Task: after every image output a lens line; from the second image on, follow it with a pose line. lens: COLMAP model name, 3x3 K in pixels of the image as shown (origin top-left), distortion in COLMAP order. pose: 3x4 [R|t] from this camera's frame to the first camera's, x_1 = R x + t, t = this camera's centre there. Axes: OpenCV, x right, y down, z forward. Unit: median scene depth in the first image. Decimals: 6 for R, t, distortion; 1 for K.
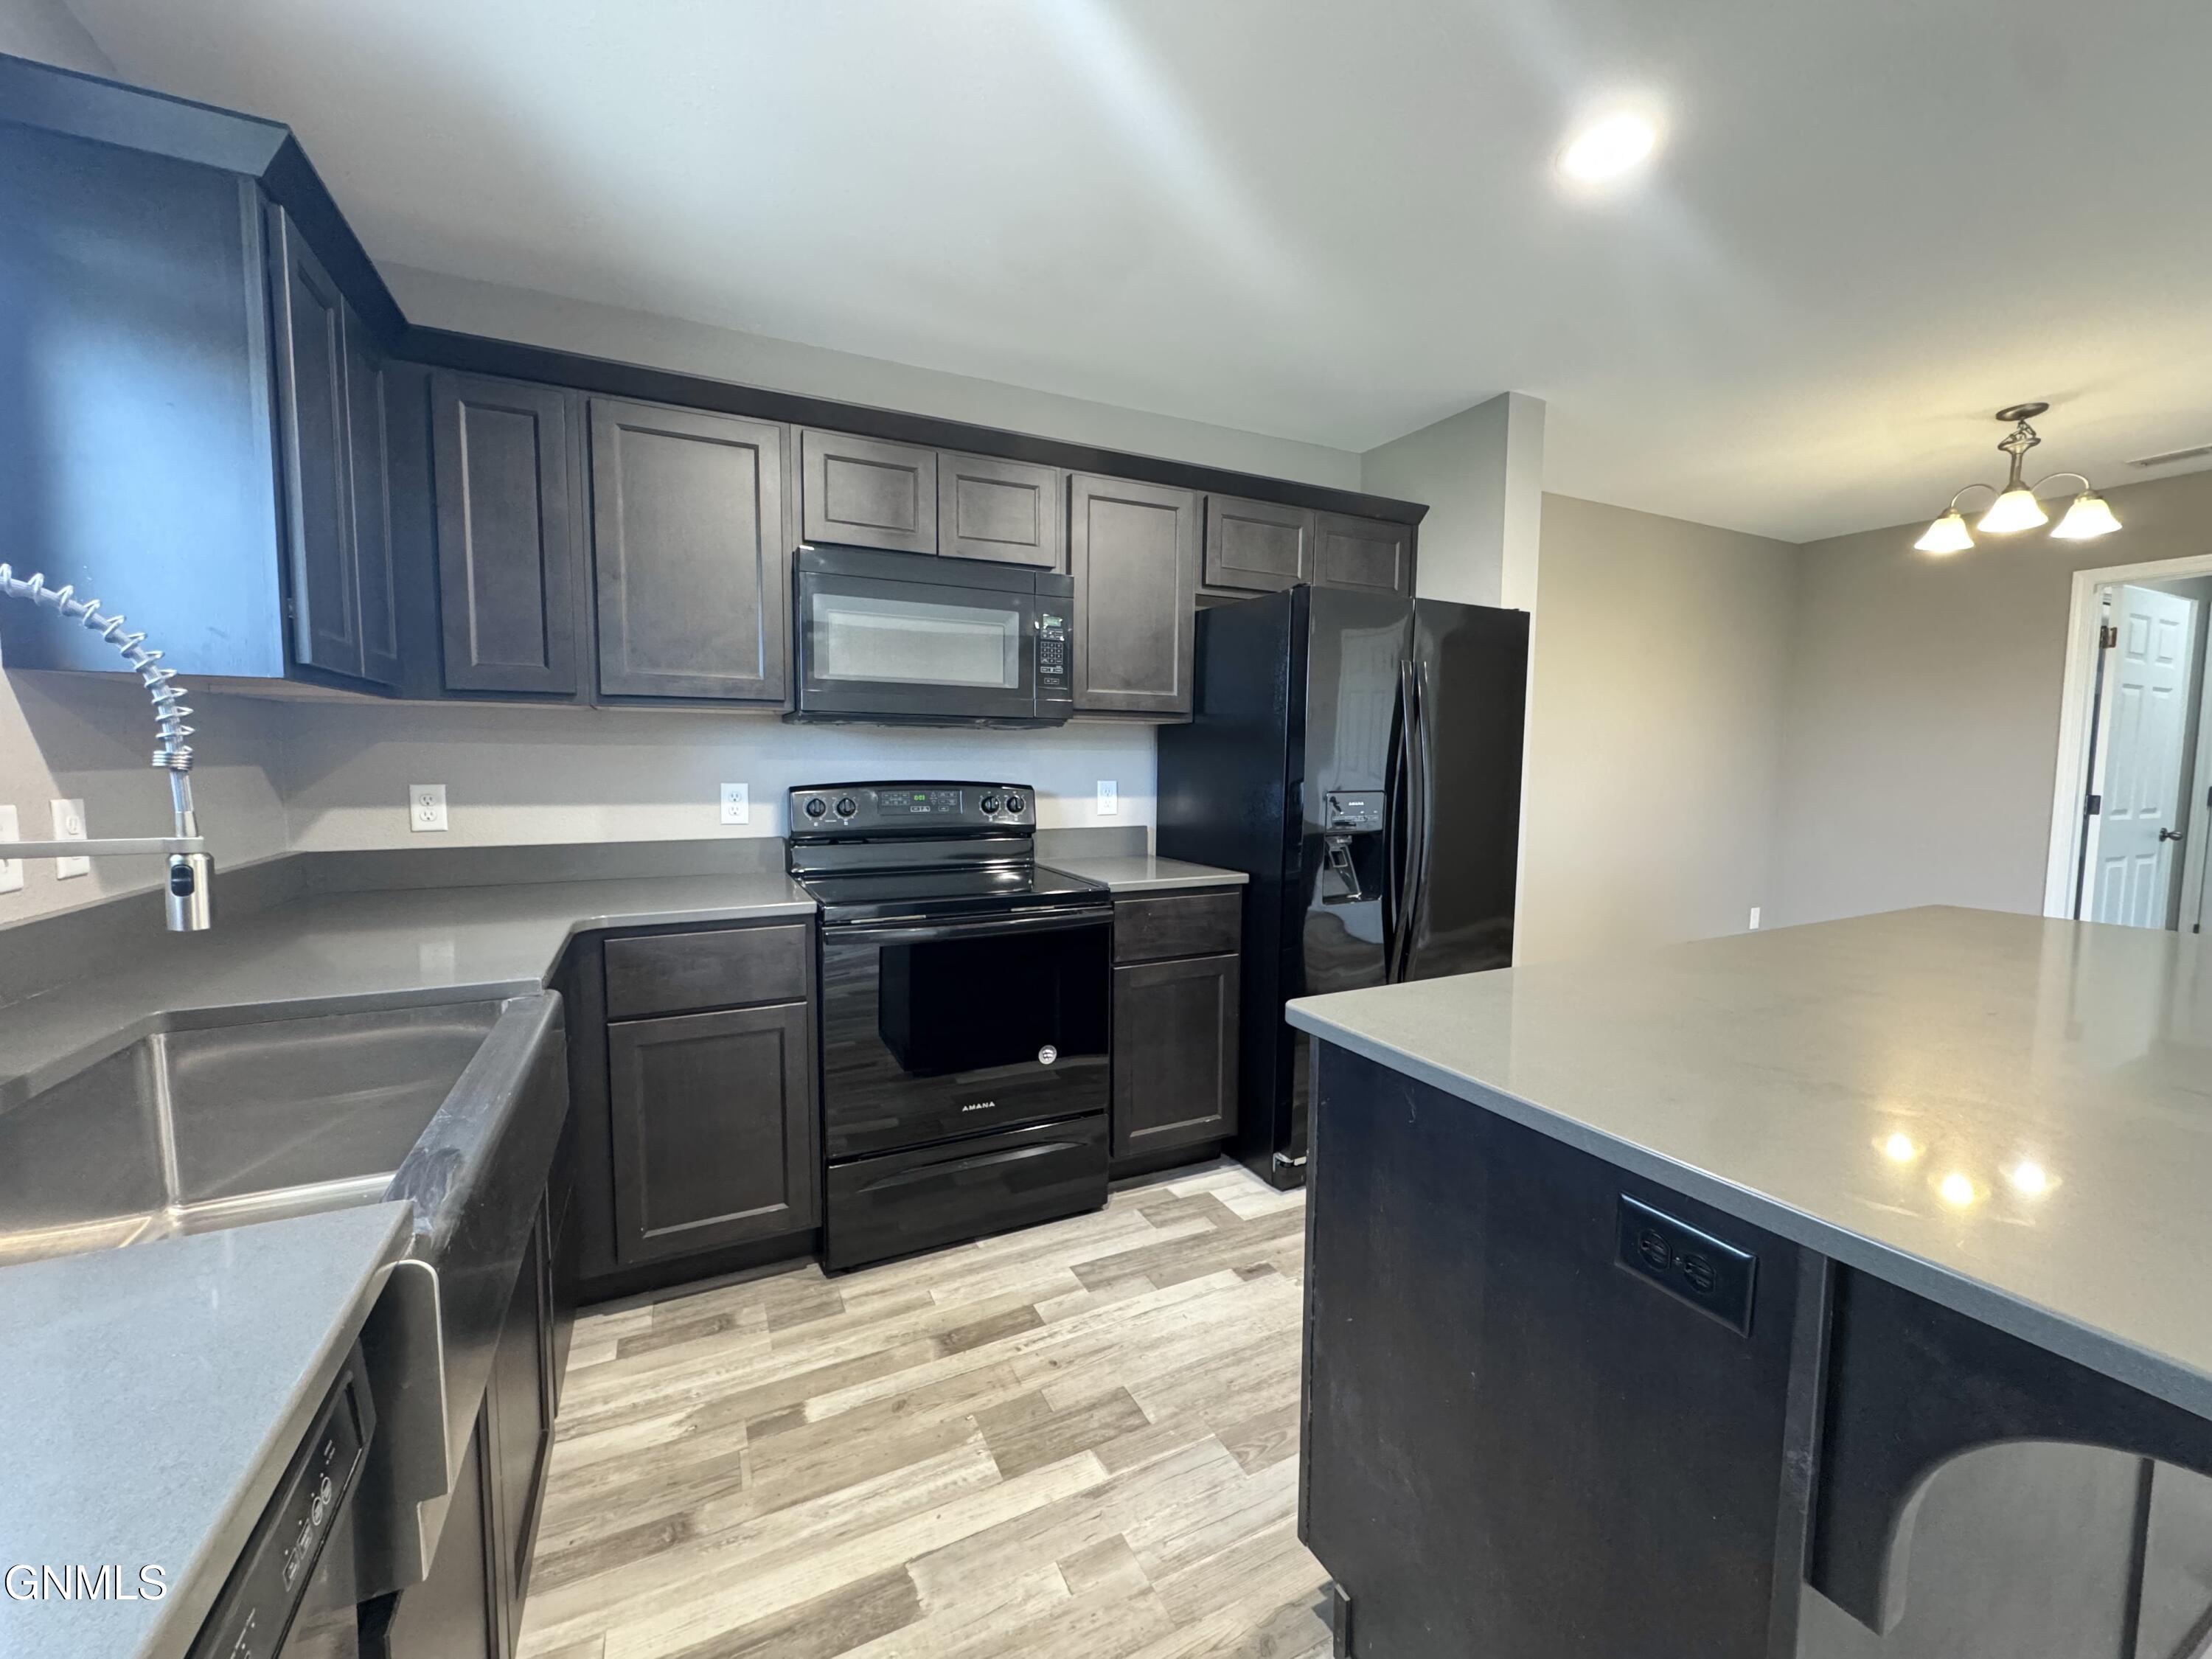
lens RADIAL K [[883.3, 0, 1106.8], [0, 883.3, 827.1], [0, 0, 1]] dist [-0.004365, 0.000710]
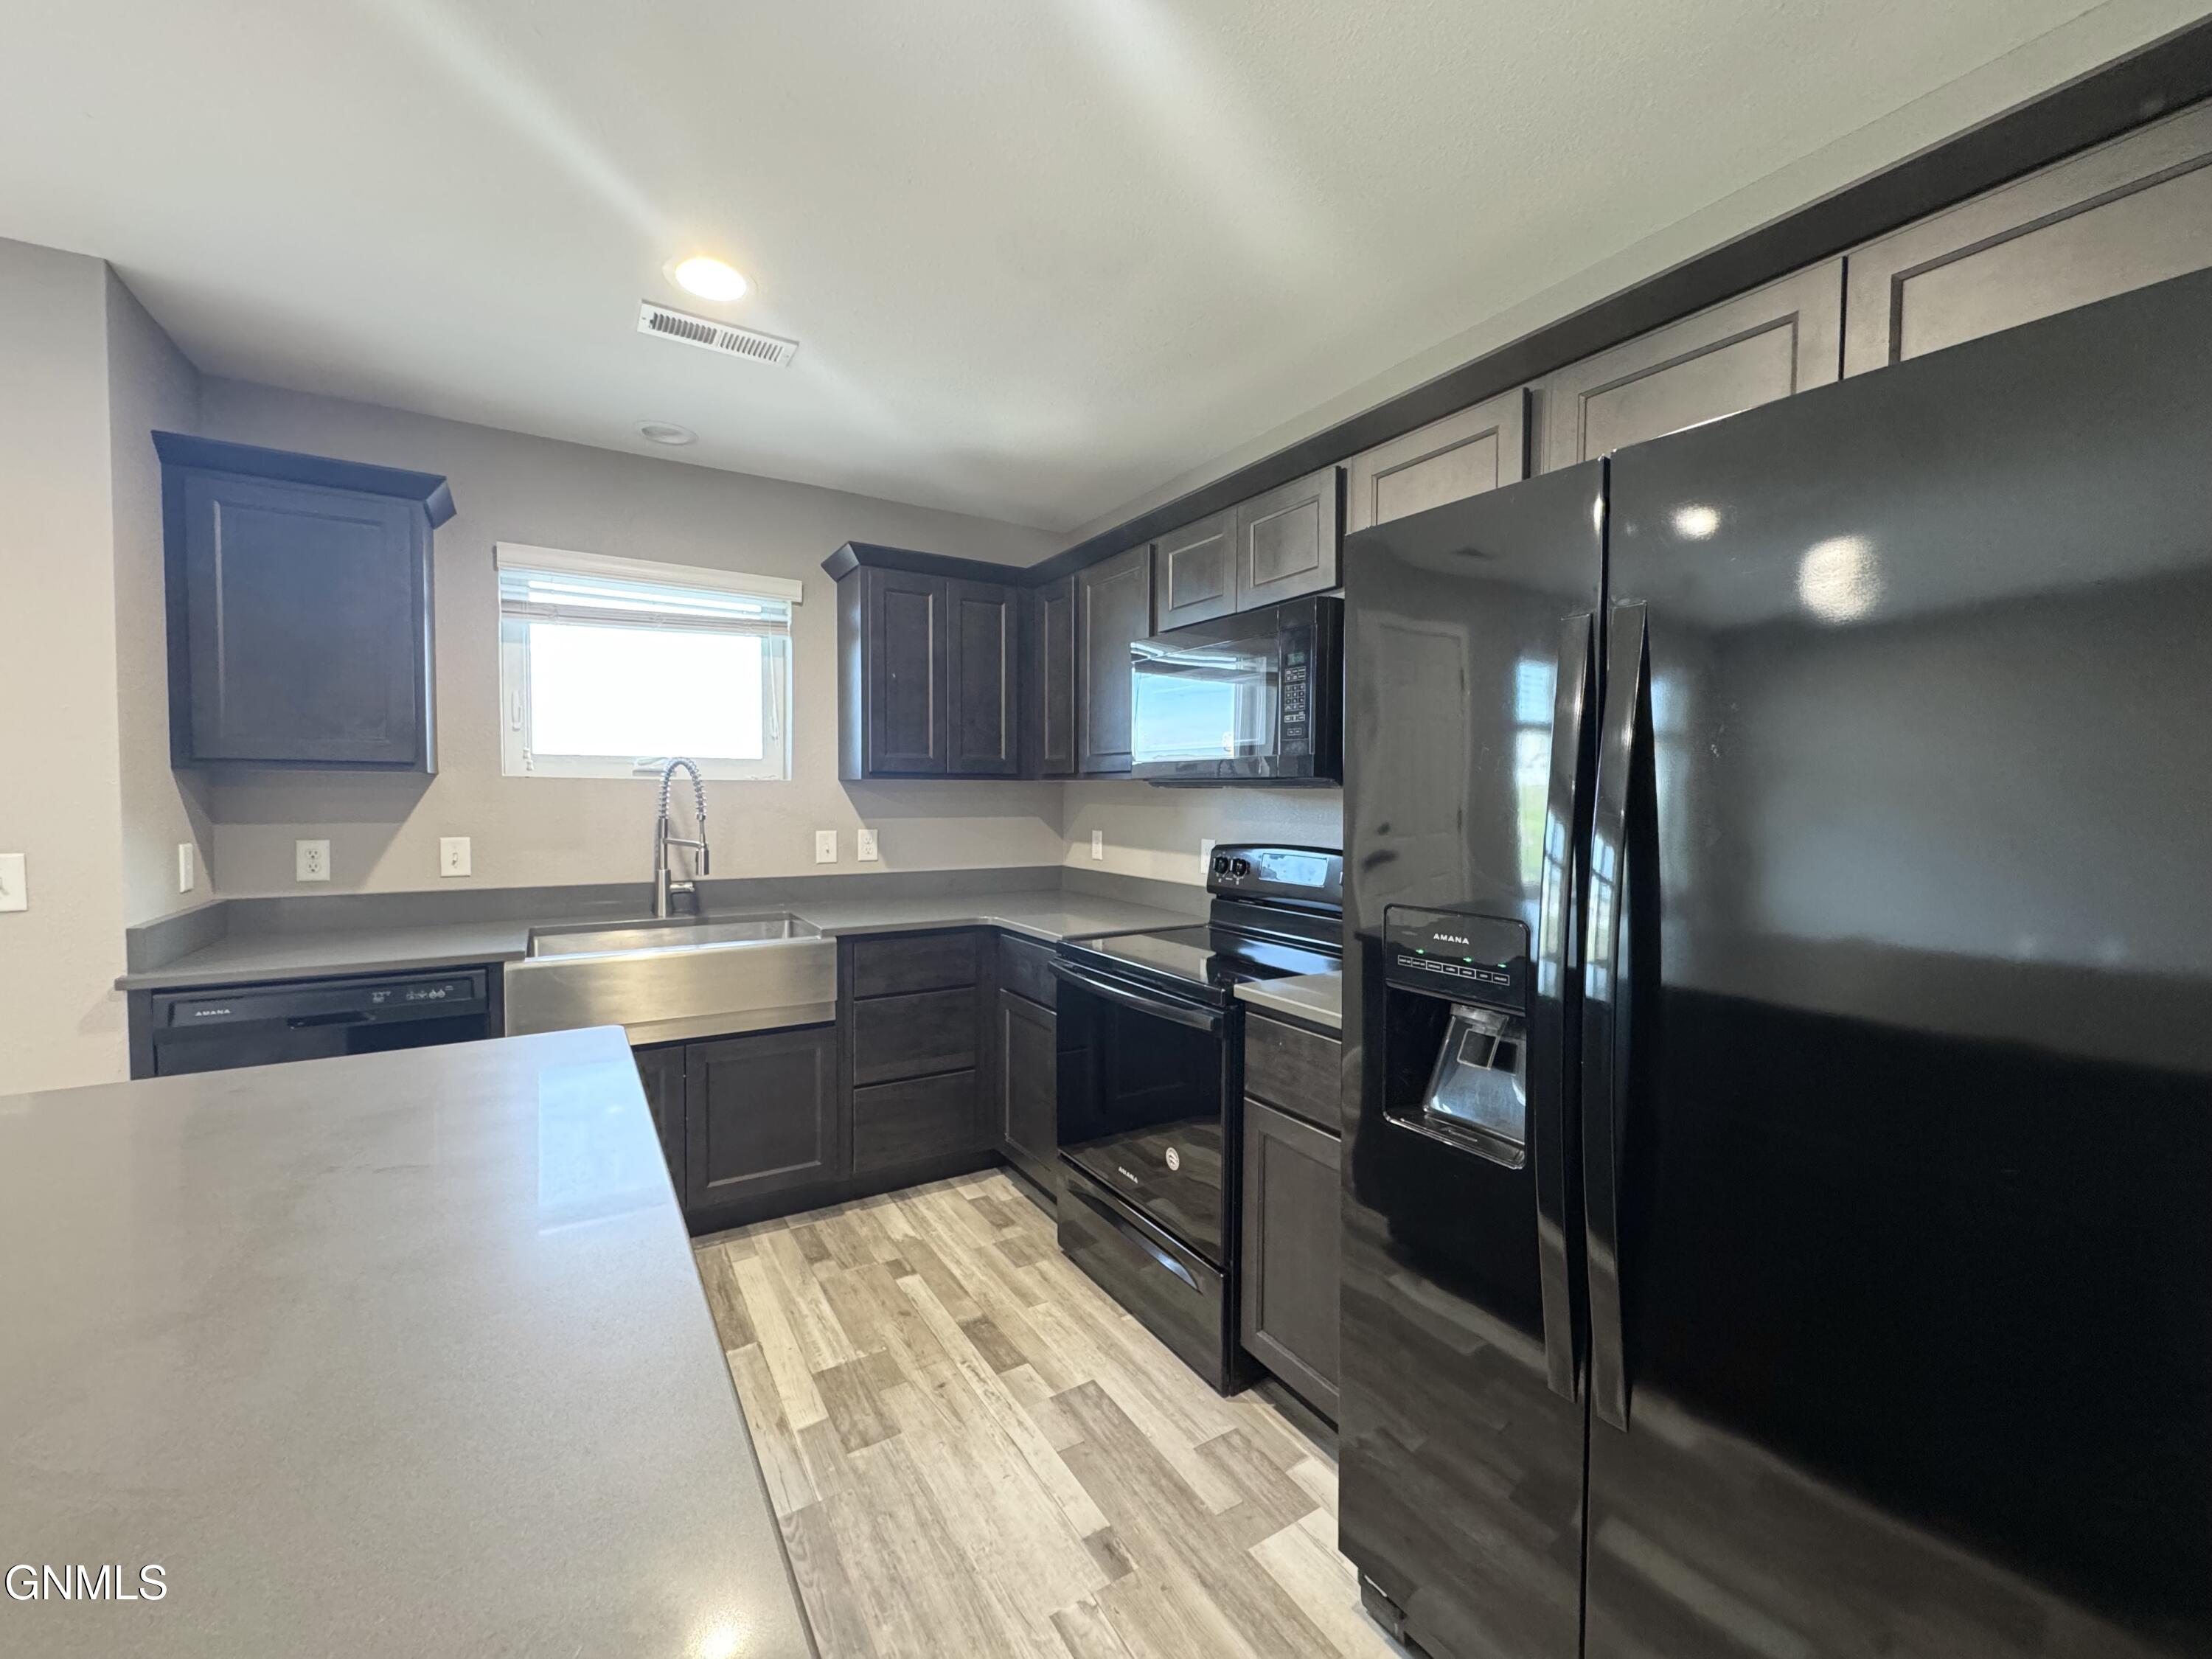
lens RADIAL K [[883.3, 0, 1107.7], [0, 883.3, 828.1], [0, 0, 1]] dist [-0.004365, 0.000710]
pose [[0.099274, 0.031580, -0.994559, 0.860903], [-0.085412, 0.996078, 0.023103, -0.095010], [0.991388, 0.082653, 0.101582, 0.884468]]
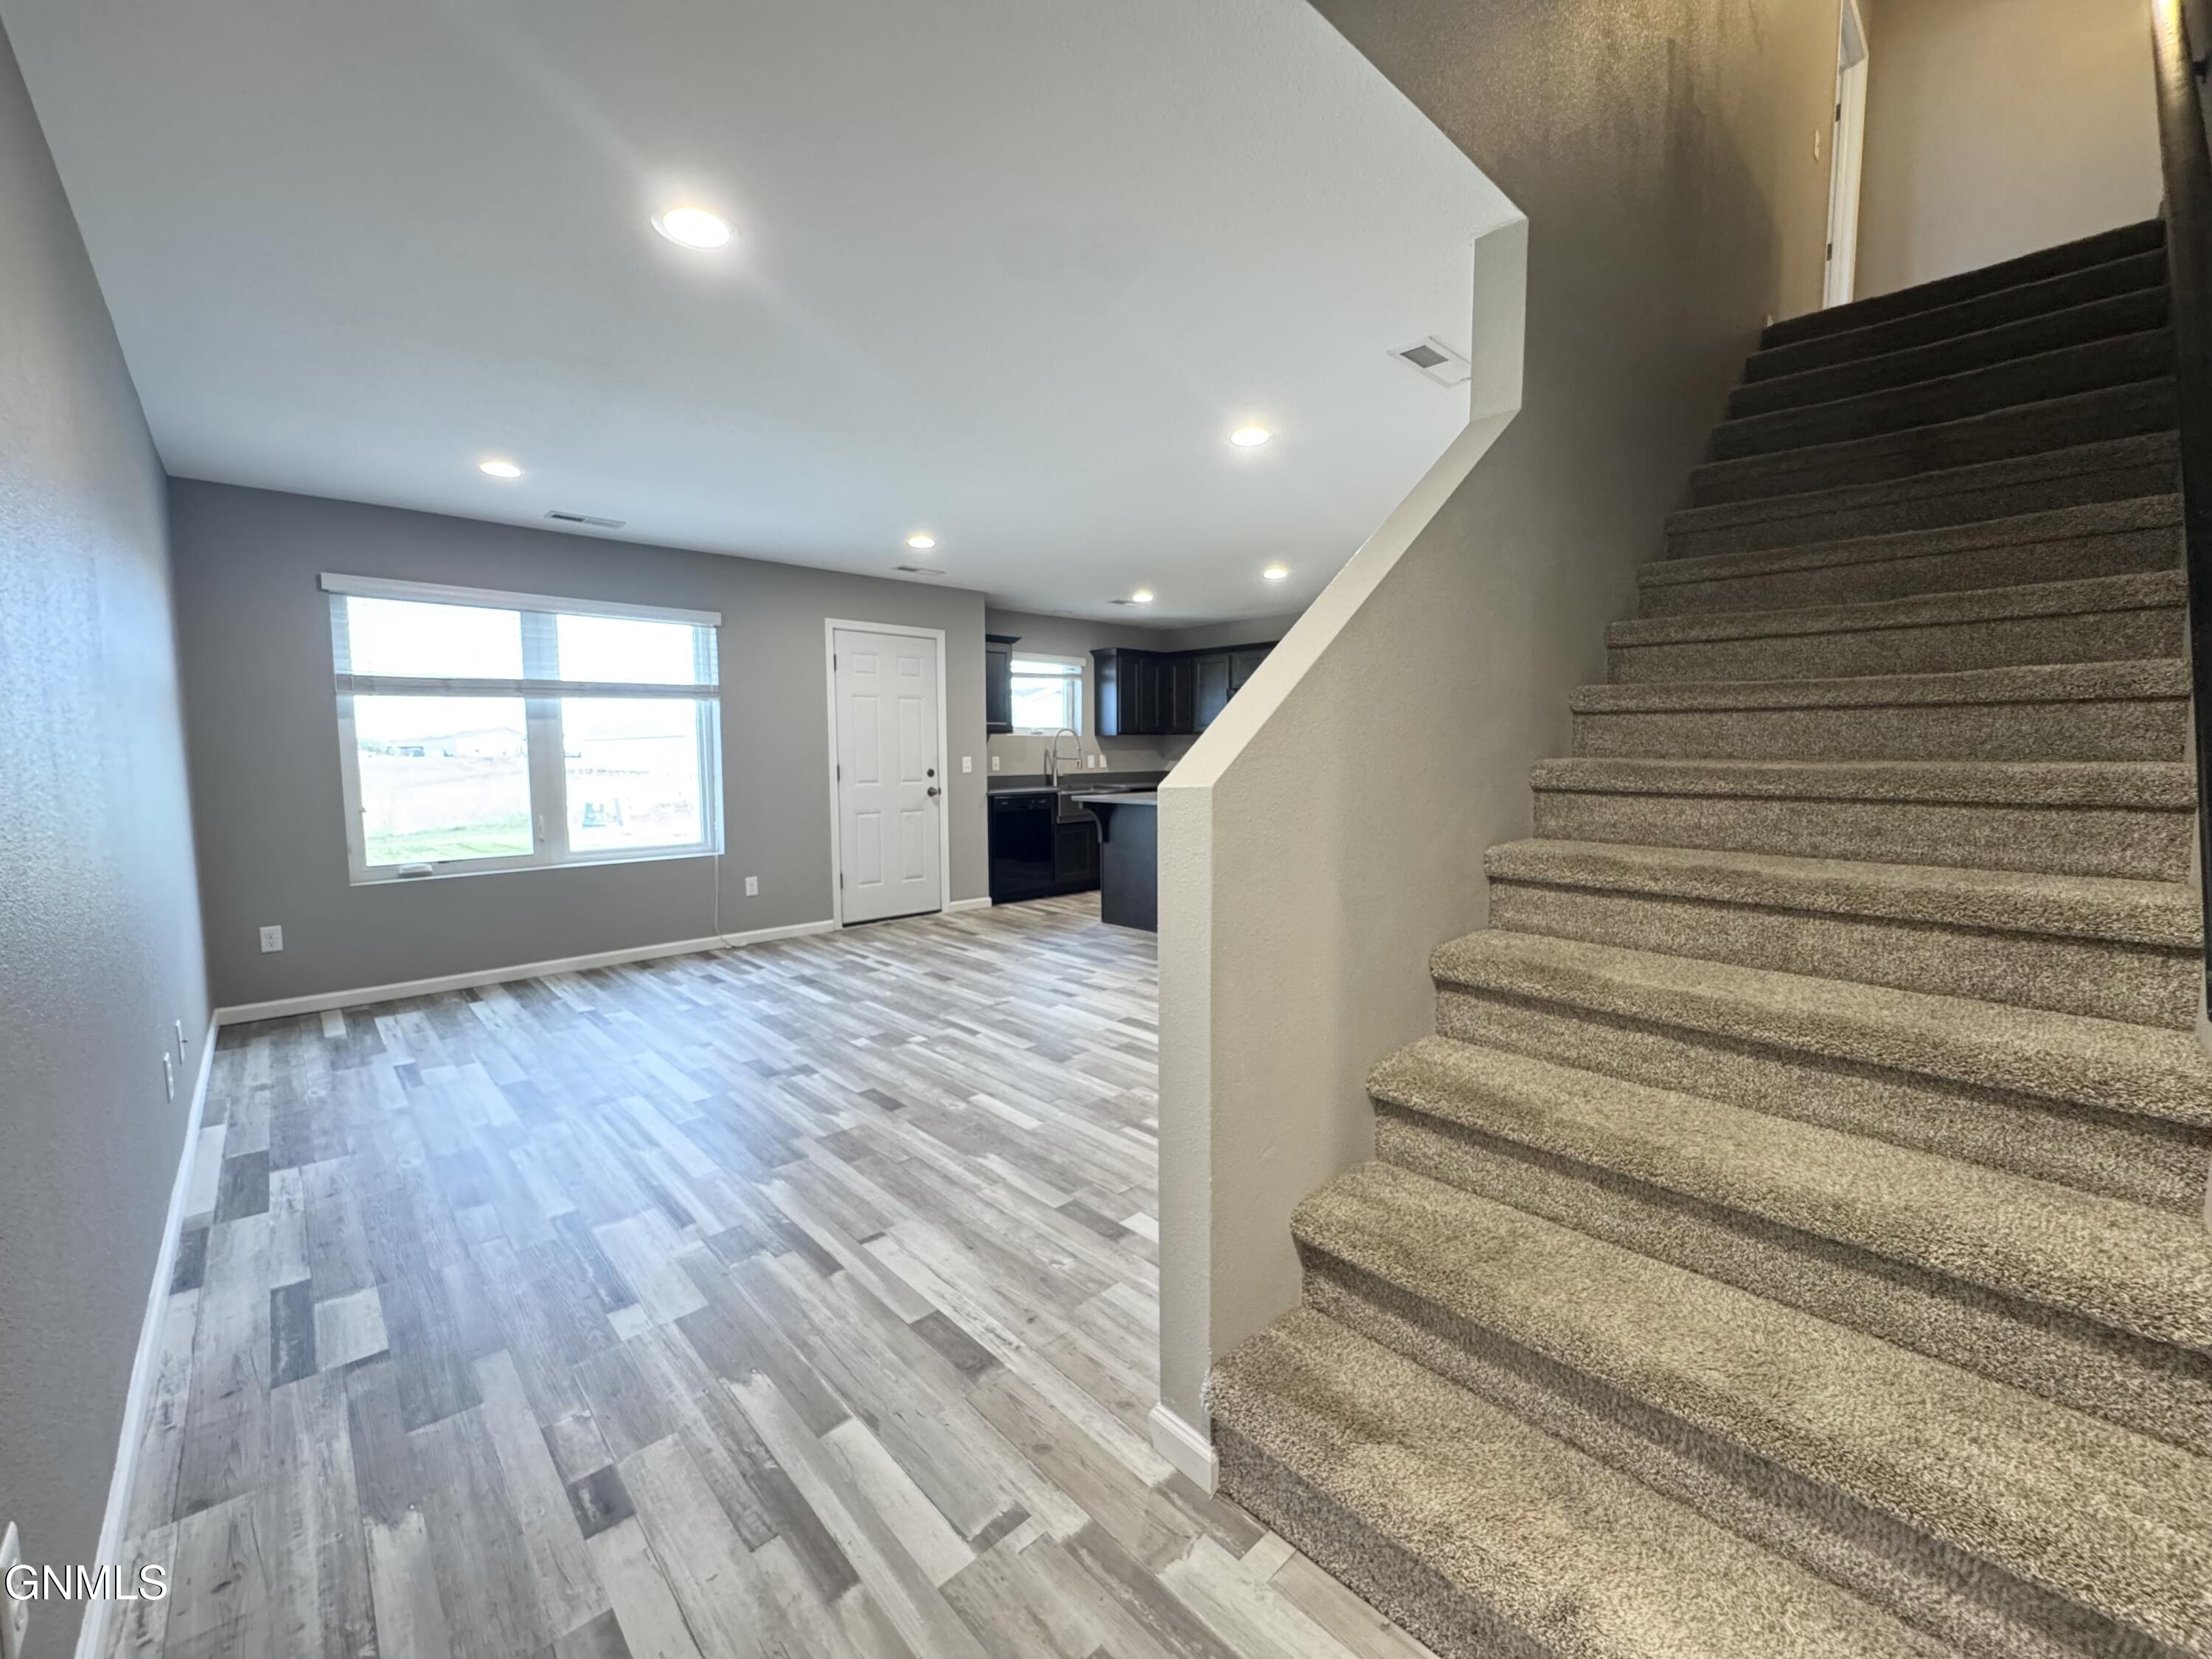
lens RADIAL K [[883.3, 0, 1109.0], [0, 883.3, 829.5], [0, 0, 1]] dist [-0.004365, 0.000710]
pose [[0.300448, 0.078951, -0.950525, 3.054400], [-0.068945, 0.995759, 0.060915, 0.068337], [0.951303, 0.047232, 0.304617, -0.540043]]
